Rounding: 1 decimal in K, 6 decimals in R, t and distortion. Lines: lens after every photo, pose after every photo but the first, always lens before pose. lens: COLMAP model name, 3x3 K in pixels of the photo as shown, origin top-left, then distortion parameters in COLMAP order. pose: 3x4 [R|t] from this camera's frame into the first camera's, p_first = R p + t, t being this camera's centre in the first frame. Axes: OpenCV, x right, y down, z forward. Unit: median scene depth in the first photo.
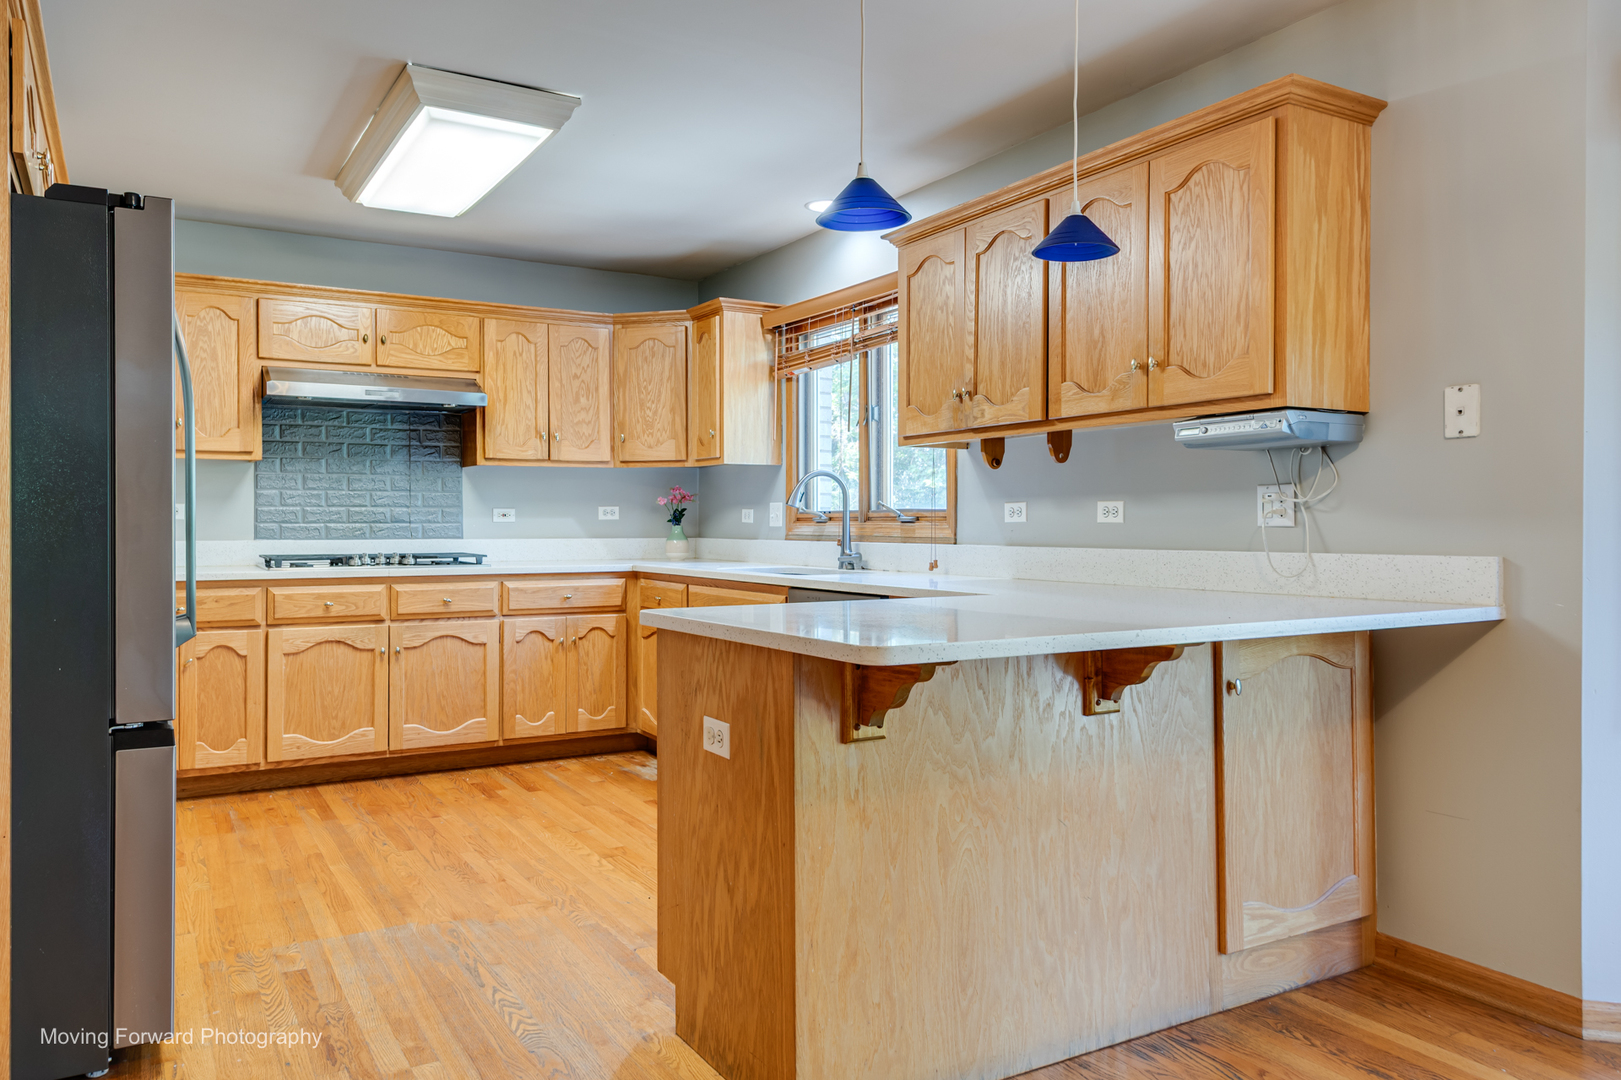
lens RADIAL K [[1152.3, 0, 801.9], [0, 1152.3, 537.6], [0, 0, 1]] dist [0.040663, 0.000728]
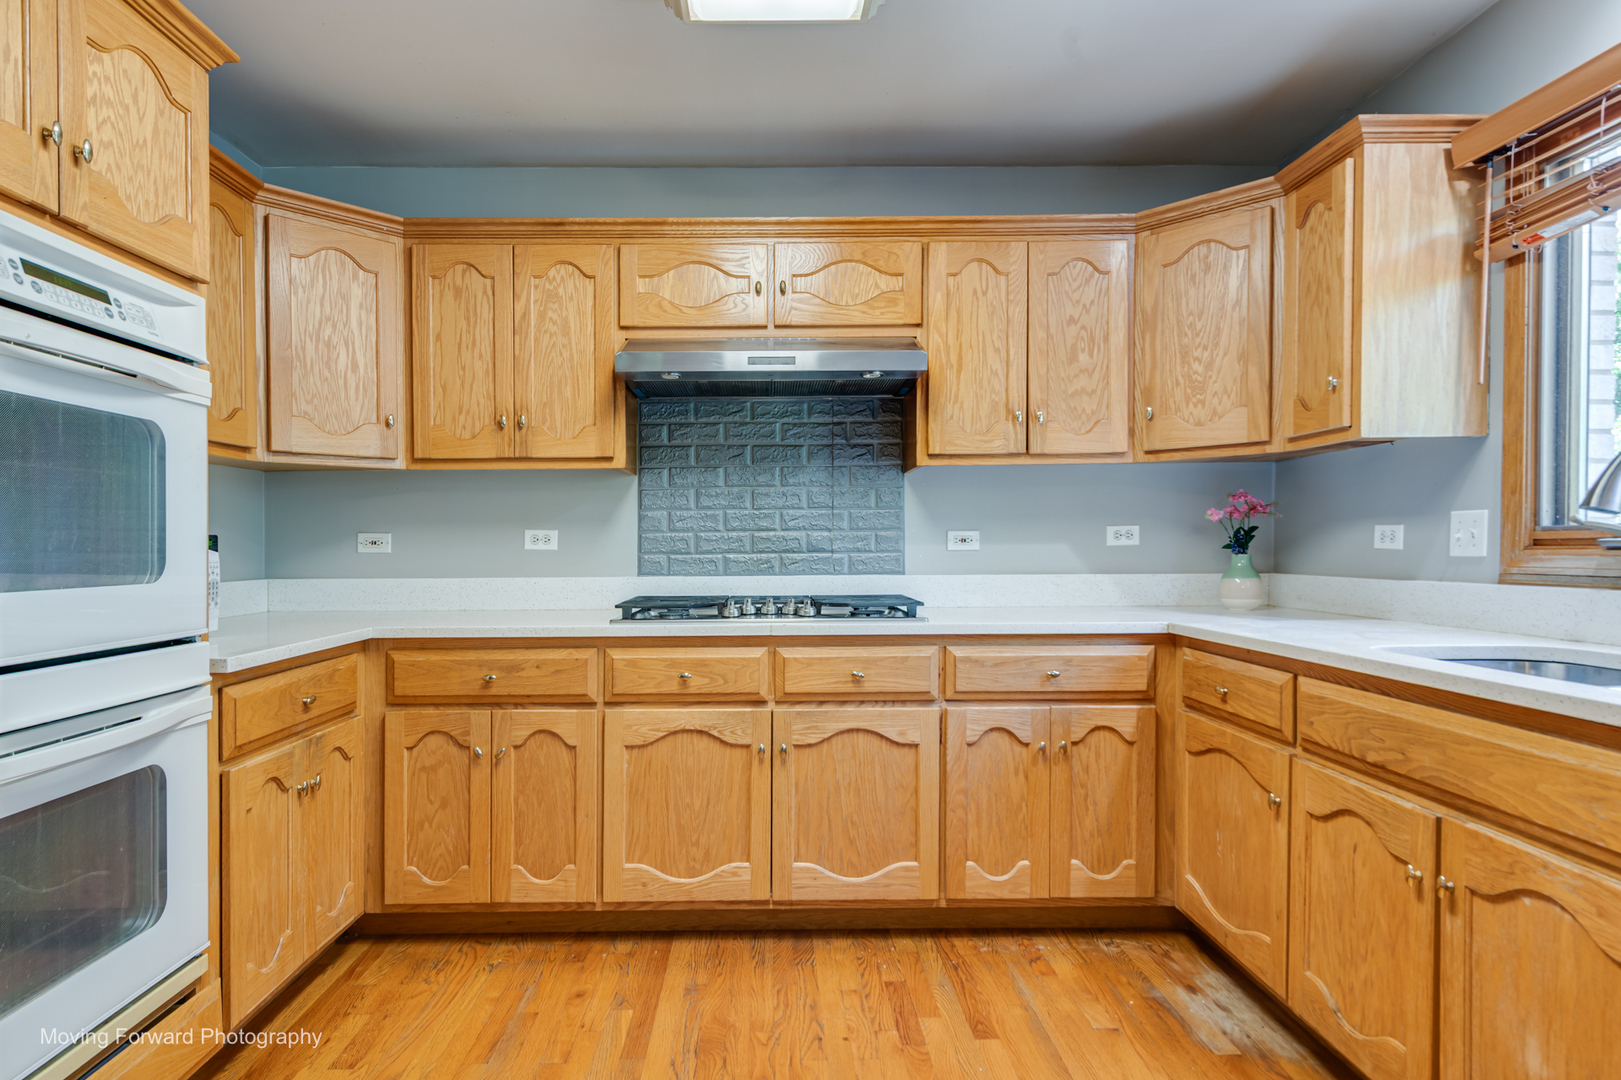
lens RADIAL K [[932.4, 0, 756.2], [0, 932.4, 578.9], [0, 0, 1]] dist [0.012402, -0.004860]
pose [[0.862633, 0.010512, -0.505720, -0.098478], [0.000088, 0.999781, 0.020932, -0.009642], [0.505830, -0.018101, 0.862443, 0.545495]]
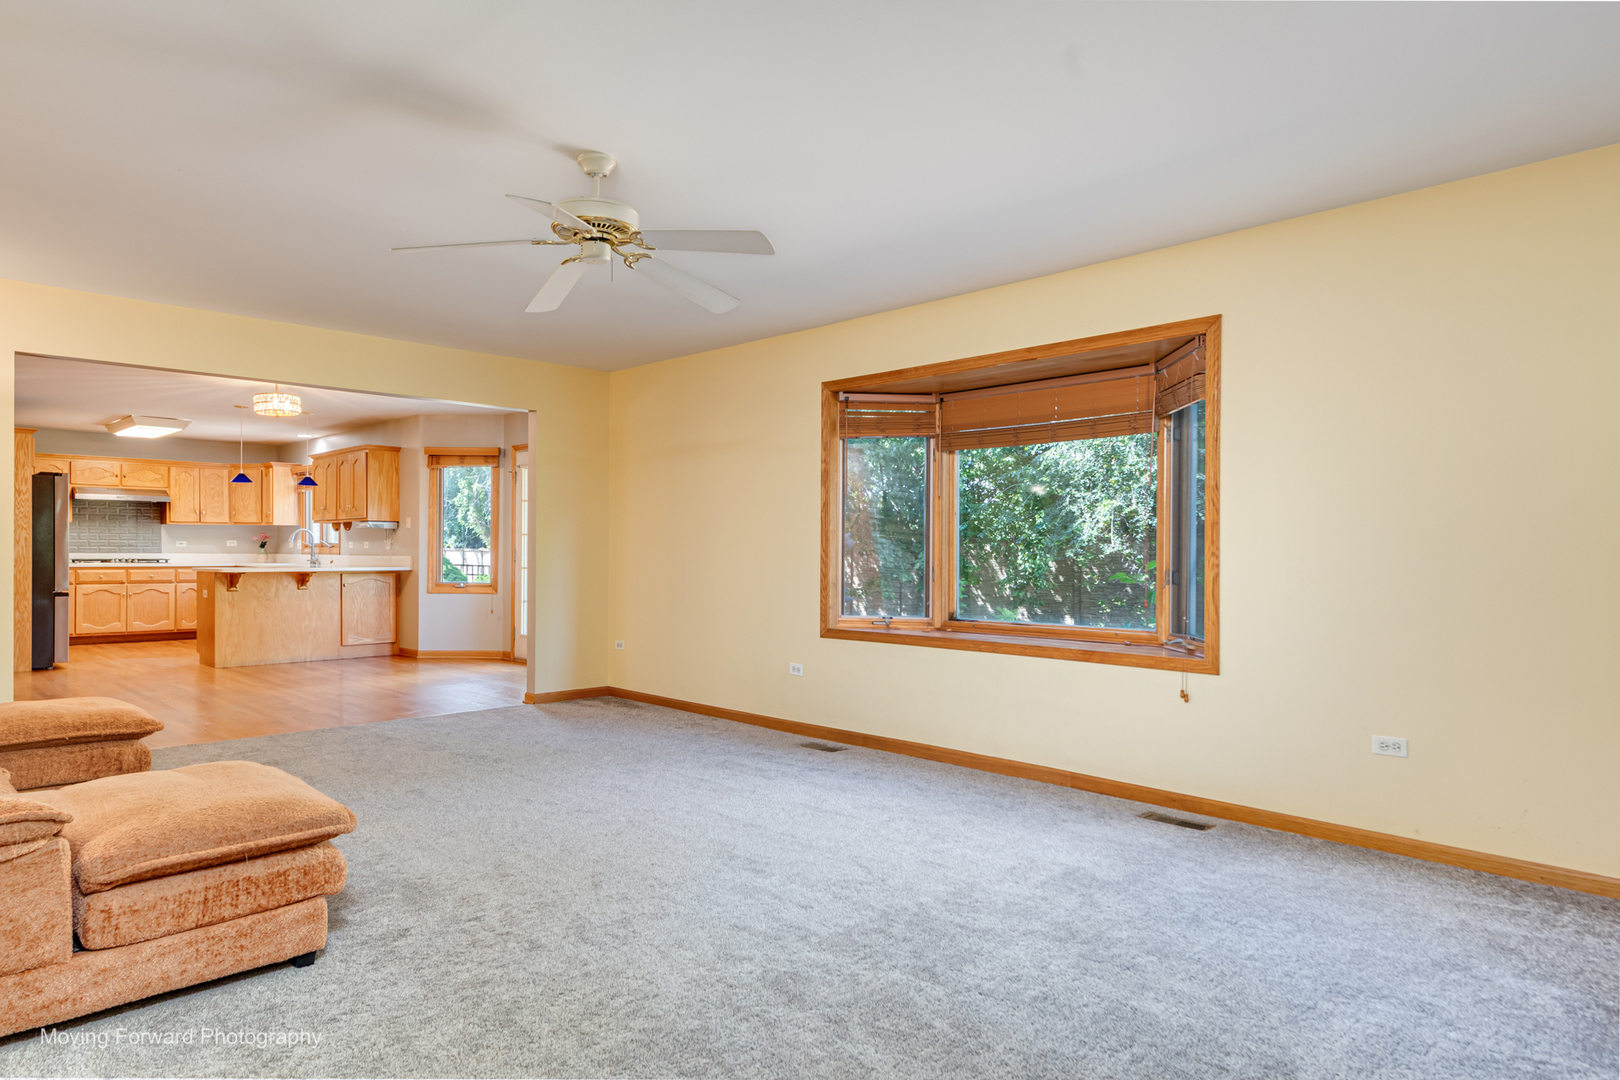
lens RADIAL K [[931.8, 0, 776.0], [0, 931.8, 560.2], [0, 0, 1]] dist [0.012402, -0.004860]
pose [[0.967415, 0.001993, 0.253187, 0.552862], [-0.002017, 0.999998, -0.000164, 0.015844], [-0.253187, -0.000352, 0.967417, -1.488394]]
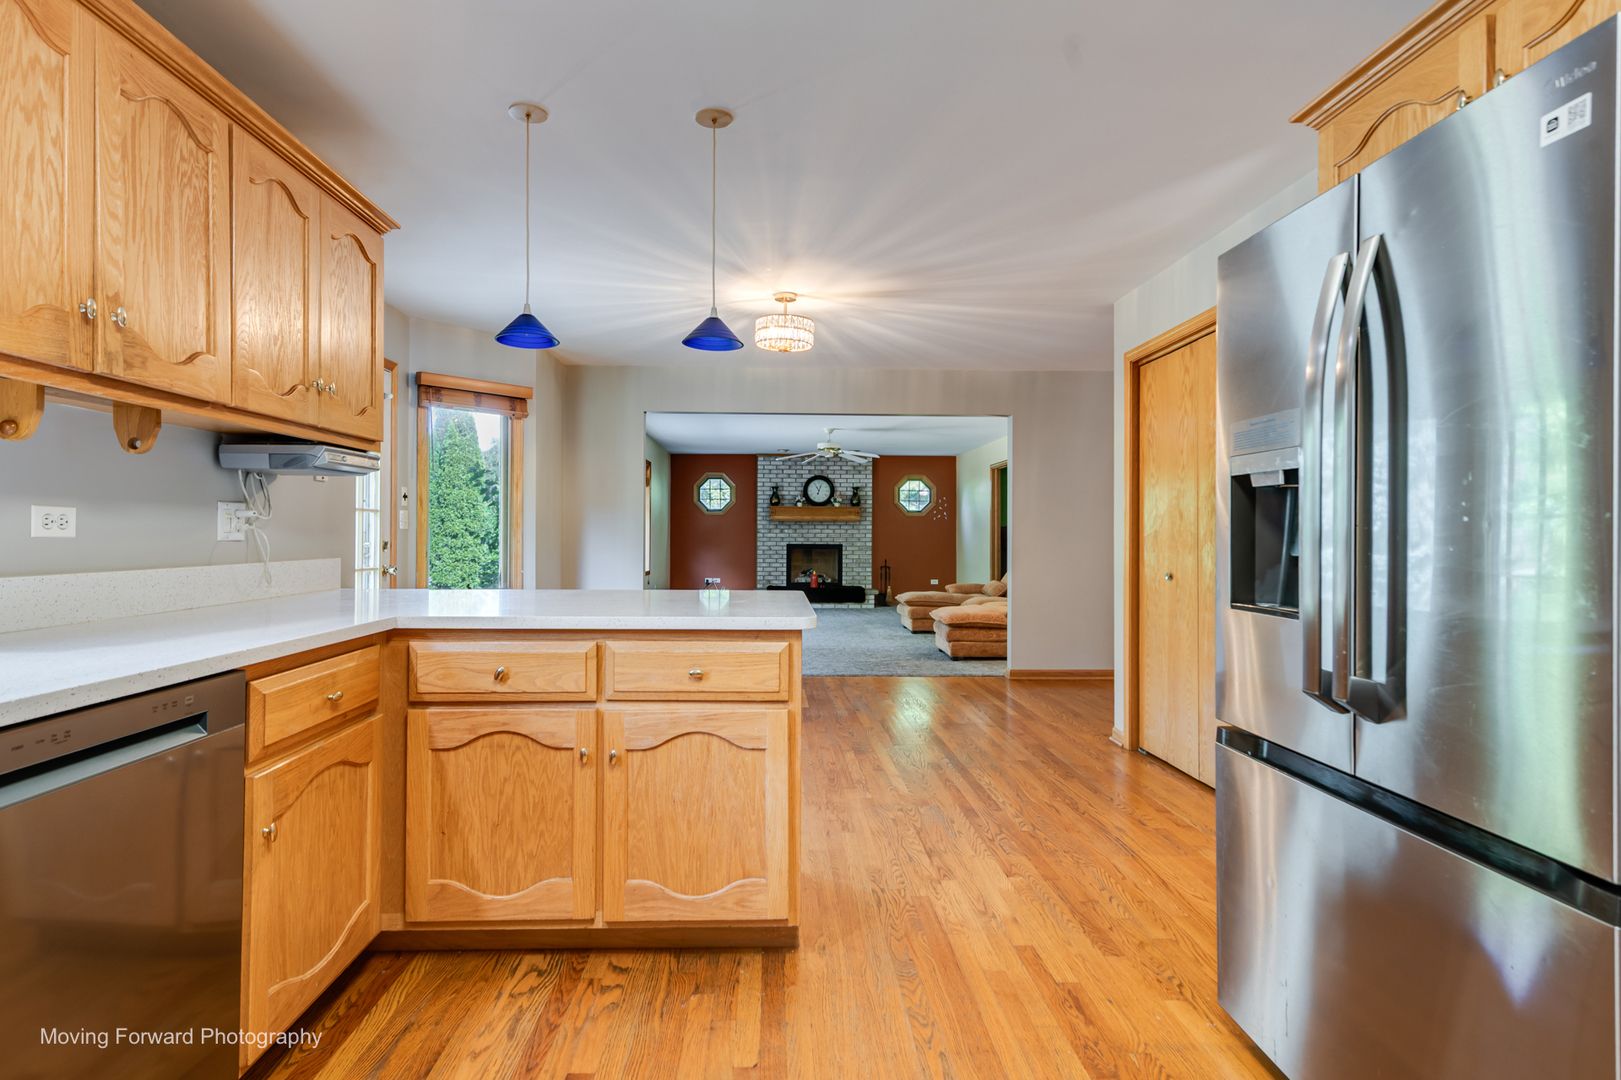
lens RADIAL K [[794.0, 0, 778.2], [0, 794.0, 537.5], [0, 0, 1]] dist [0.003884, 0.000065]
pose [[-0.865654, -0.004244, 0.500624, -0.262327], [0.002066, 0.999925, 0.012049, -0.012907], [-0.500638, 0.011465, -0.865581, 0.885591]]
